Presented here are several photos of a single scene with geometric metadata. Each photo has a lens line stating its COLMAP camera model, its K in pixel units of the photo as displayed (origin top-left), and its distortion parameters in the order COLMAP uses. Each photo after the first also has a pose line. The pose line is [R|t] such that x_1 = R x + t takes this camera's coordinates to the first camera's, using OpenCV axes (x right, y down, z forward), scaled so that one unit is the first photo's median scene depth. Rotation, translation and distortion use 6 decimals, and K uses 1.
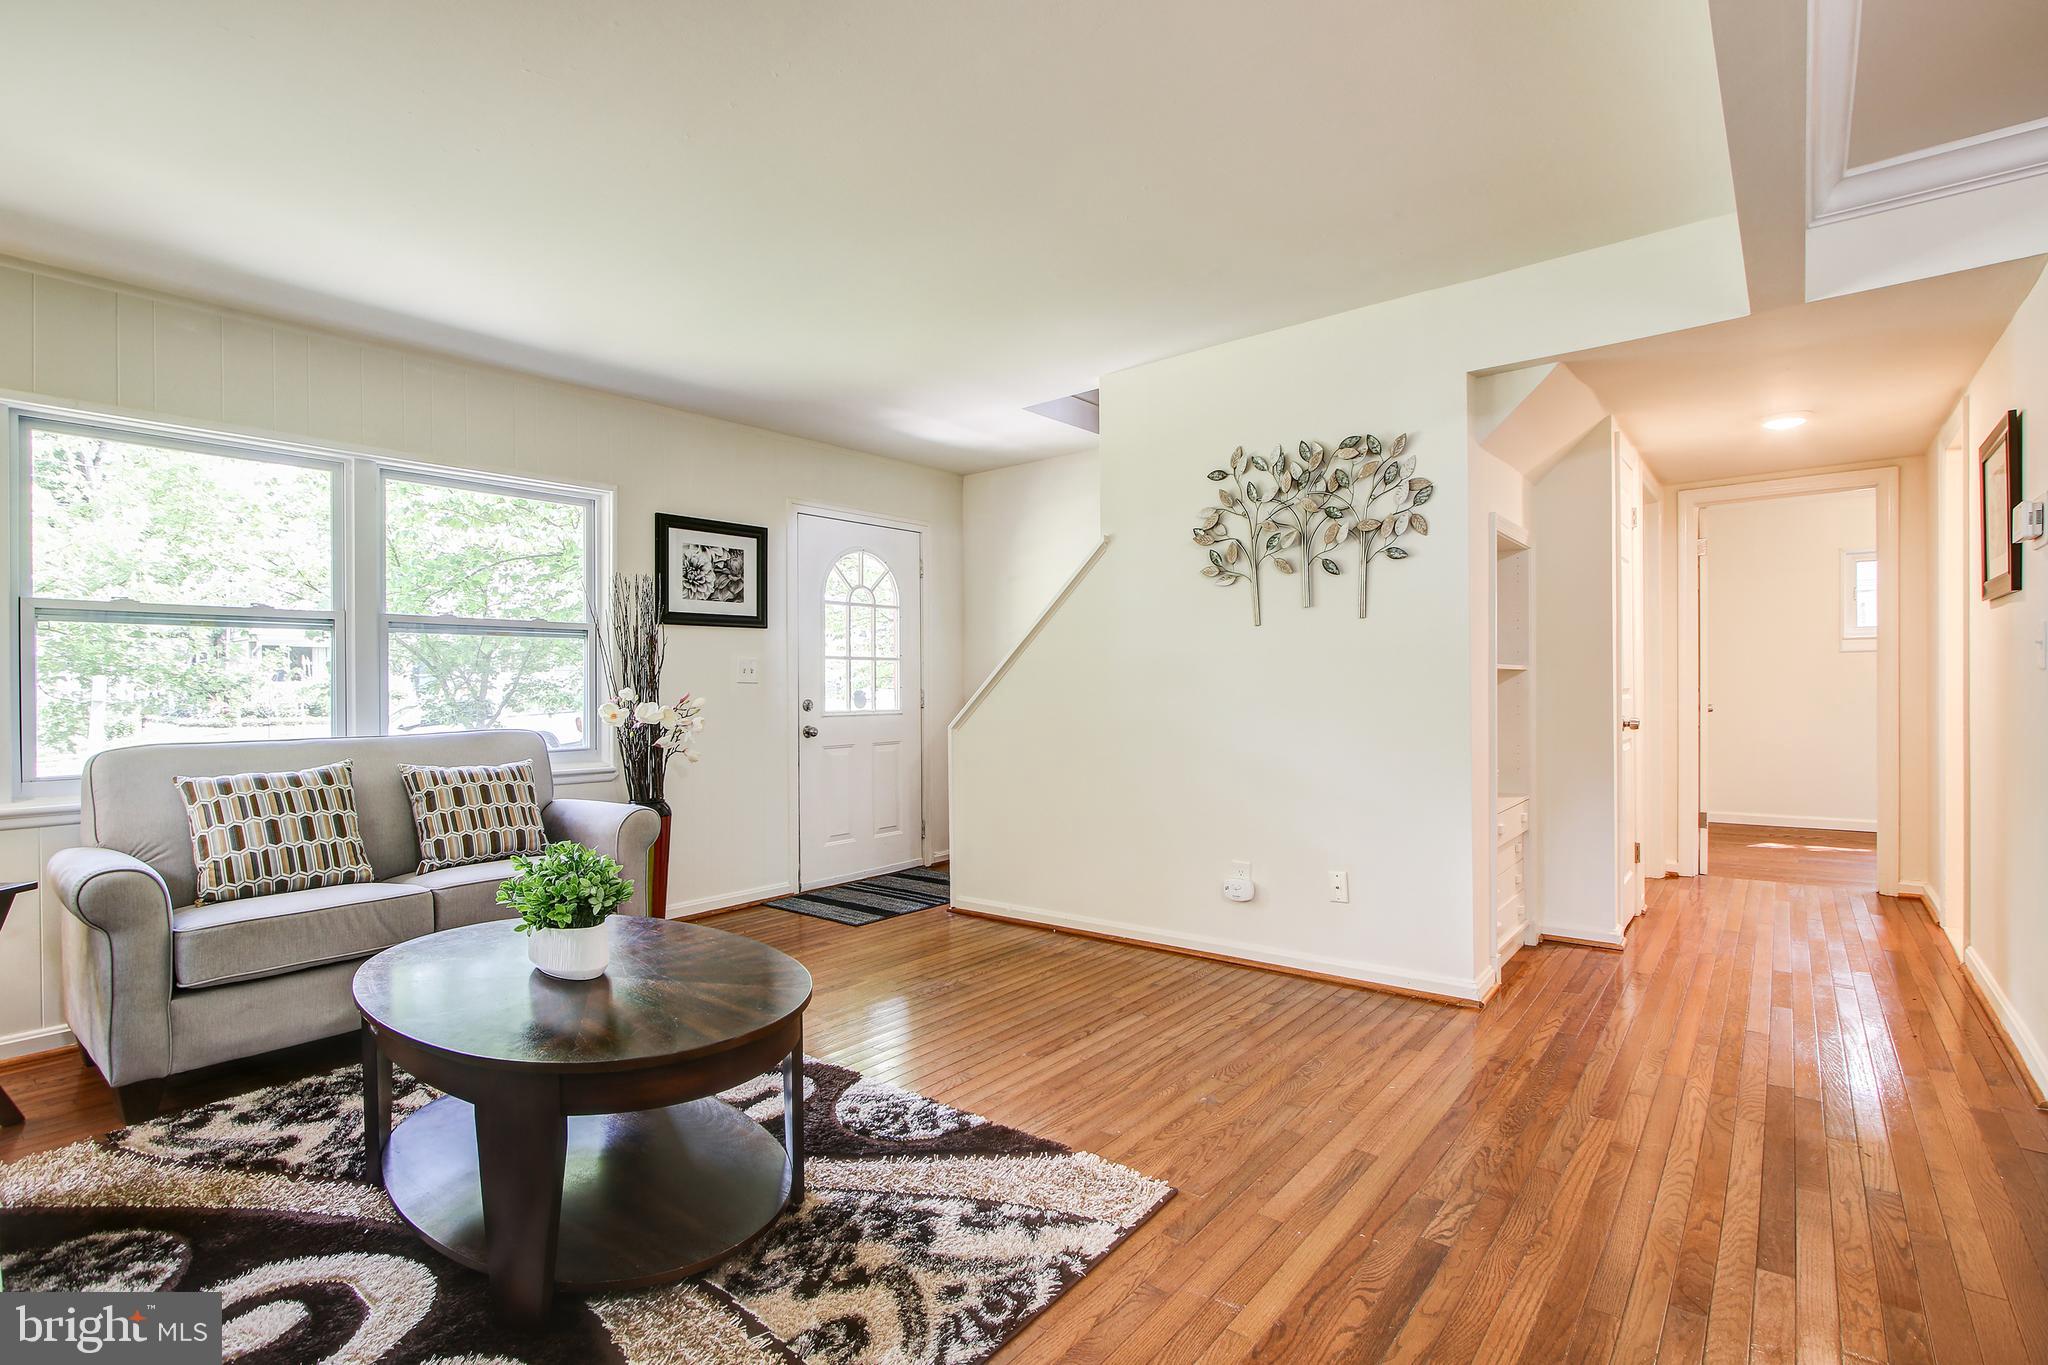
lens RADIAL K [[958.6, 0, 1014.8], [0, 958.6, 696.7], [0, 0, 1]] dist [-0.013239, -0.000094]
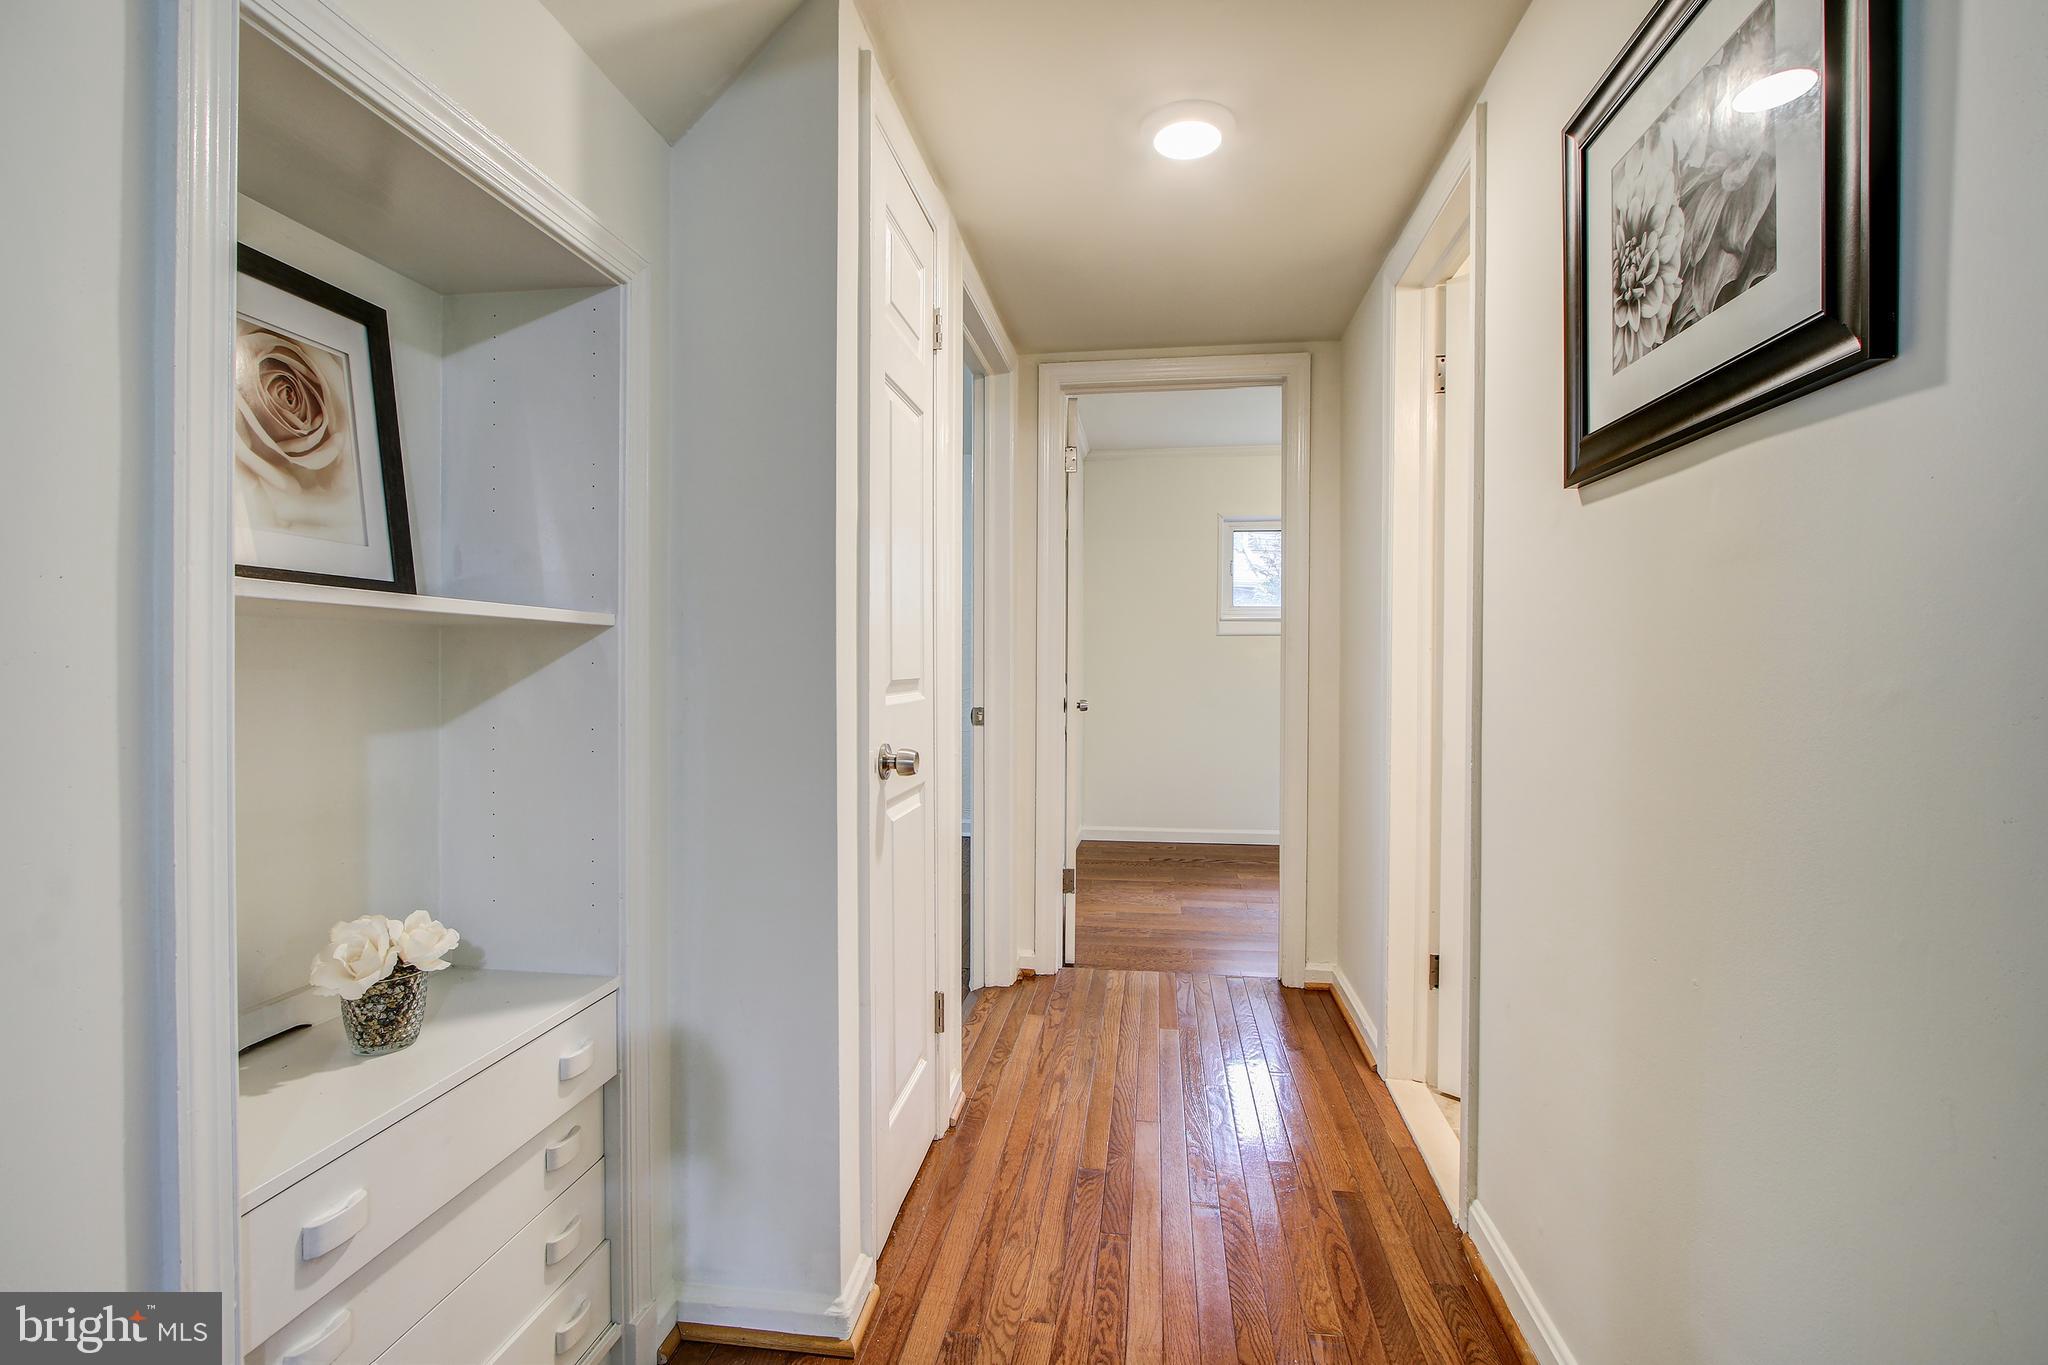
lens RADIAL K [[956.0, 0, 1024.0], [0, 956.0, 682.5], [0, 0, 1]] dist [-0.013003, -0.000013]
pose [[0.855495, 0.005908, 0.517777, 0.398538], [-0.008250, 0.999963, 0.002222, -0.007940], [-0.517745, -0.006173, 0.855513, 0.510978]]
